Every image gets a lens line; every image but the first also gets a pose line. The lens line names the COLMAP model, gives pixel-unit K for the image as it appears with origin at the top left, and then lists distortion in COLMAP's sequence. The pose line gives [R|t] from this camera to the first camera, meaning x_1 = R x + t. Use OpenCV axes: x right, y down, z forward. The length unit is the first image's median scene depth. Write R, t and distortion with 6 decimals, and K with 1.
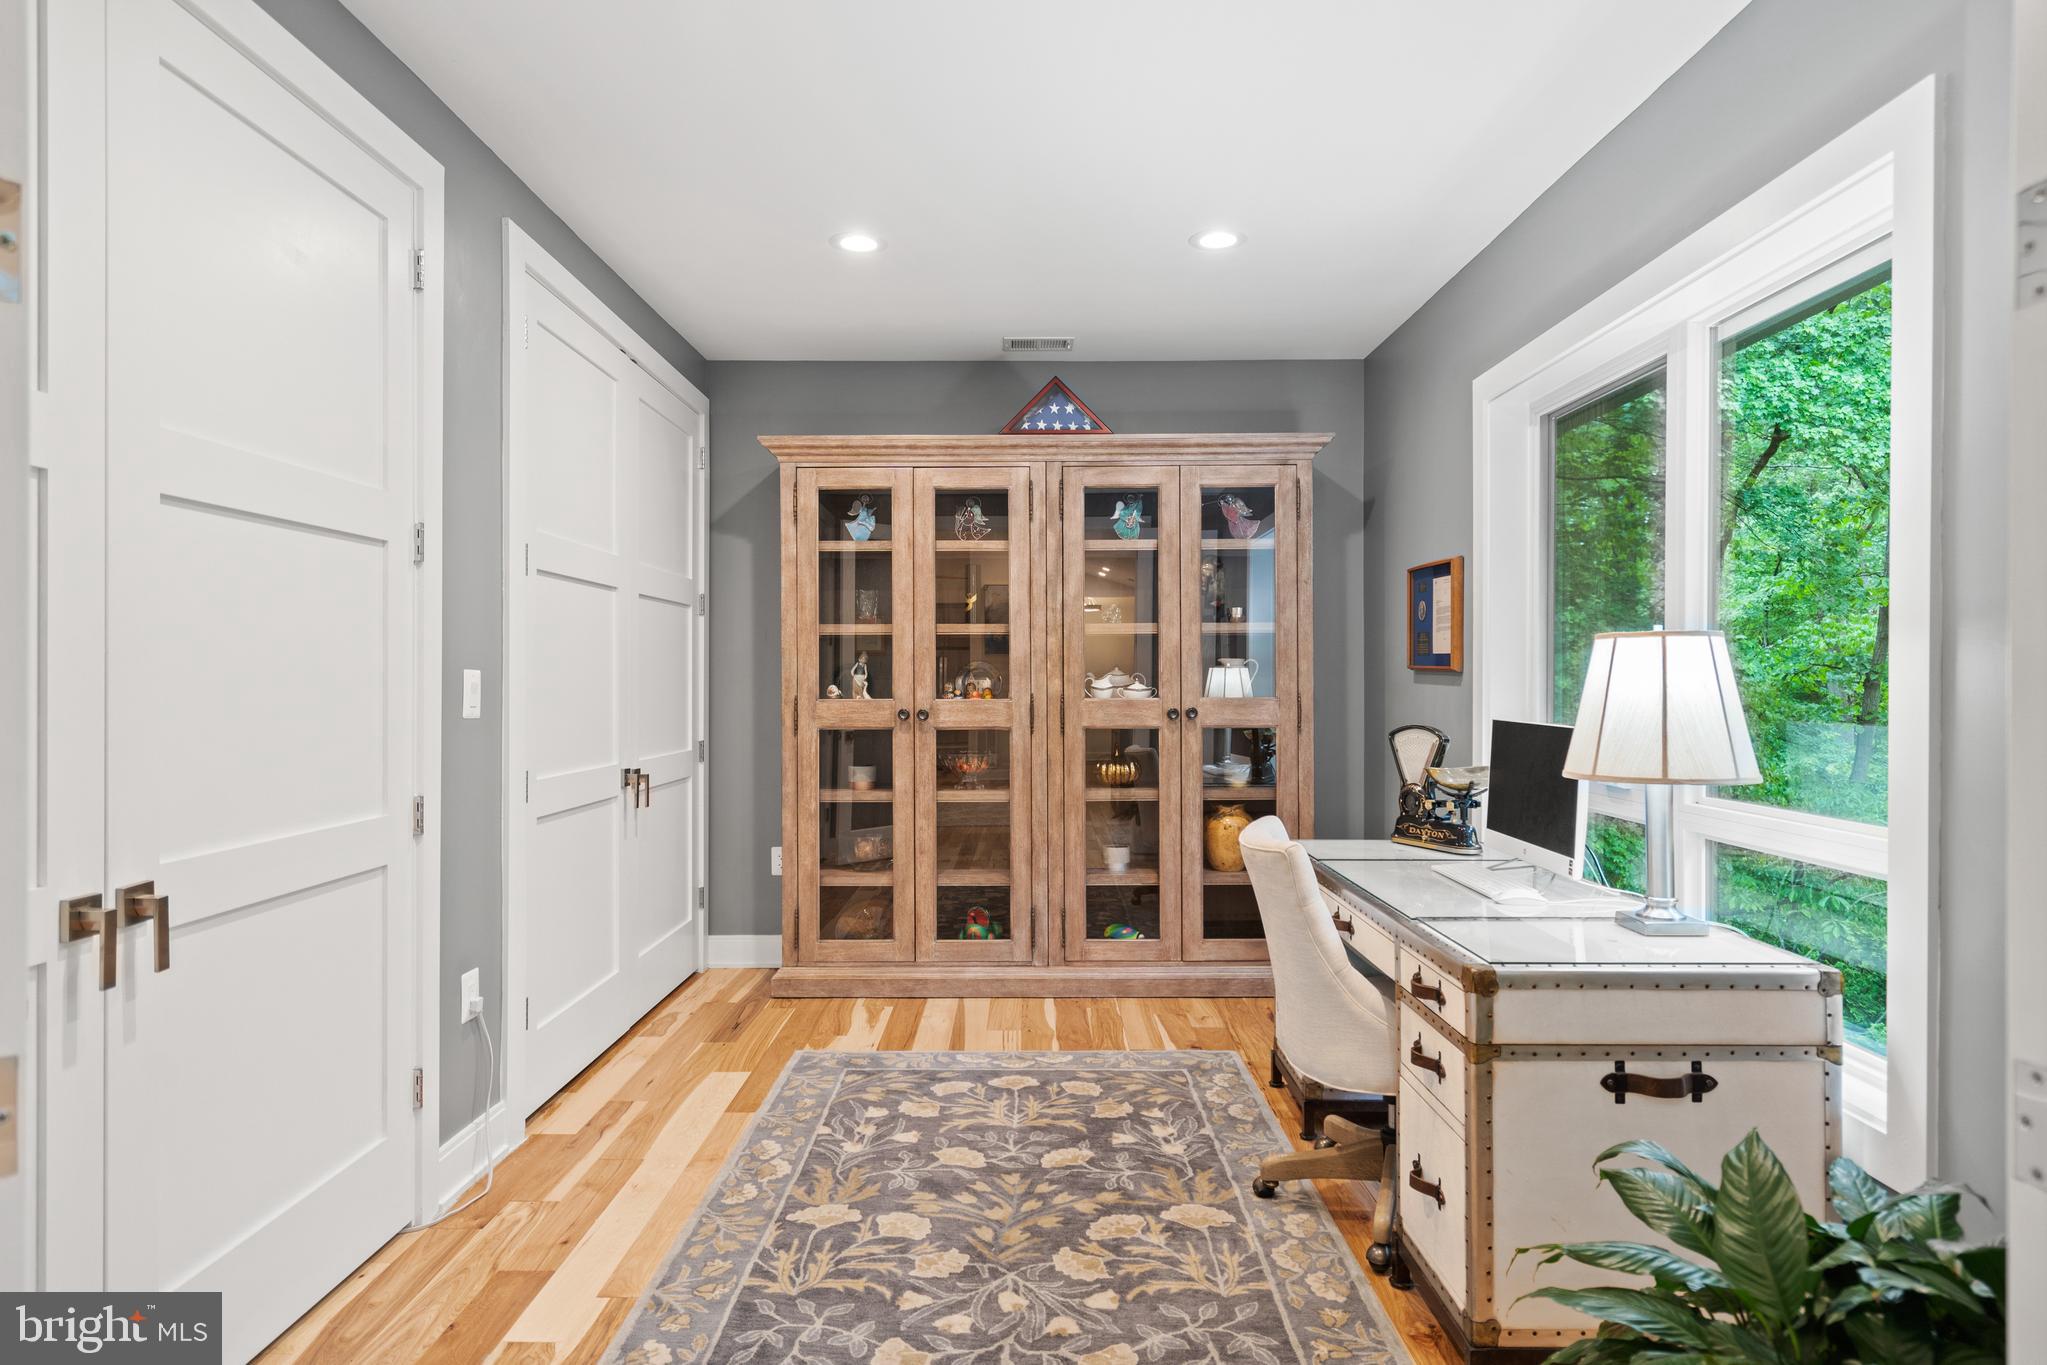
lens RADIAL K [[1221.4, 0, 1023.5], [0, 1221.4, 682.5], [0, 0, 1]] dist [0.046589, -0.000177]
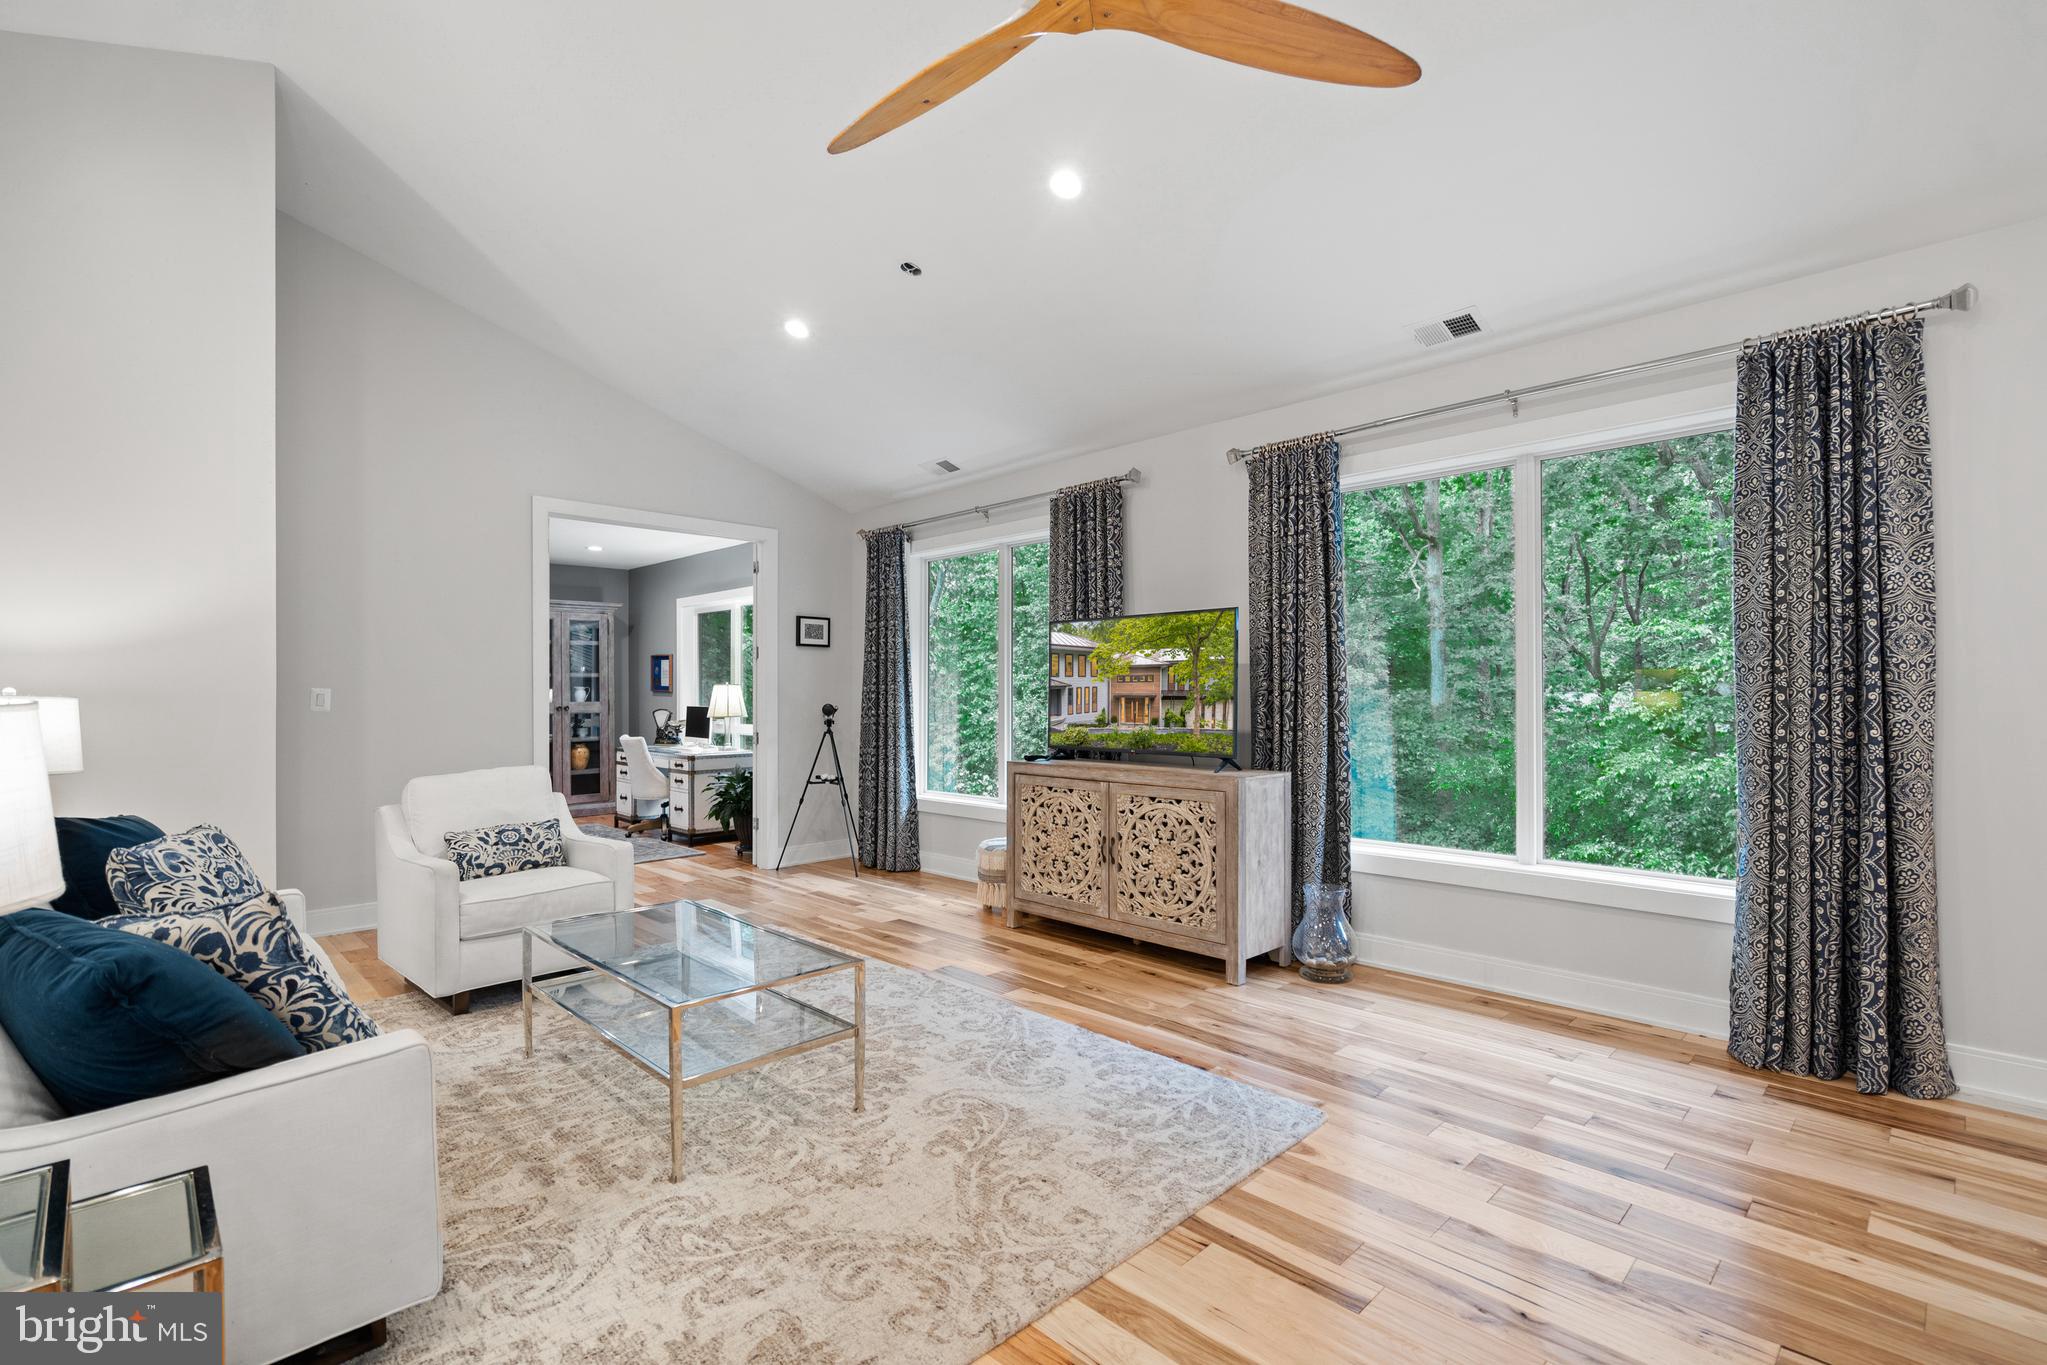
lens RADIAL K [[946.2, 0, 1023.5], [0, 946.2, 682.5], [0, 0, 1]] dist [-0.002008, -0.000117]
pose [[0.727331, 0.002534, 0.686282, -0.520055], [0.006267, 0.999927, -0.010334, -0.002257], [-0.686258, 0.011817, 0.727262, -1.095765]]
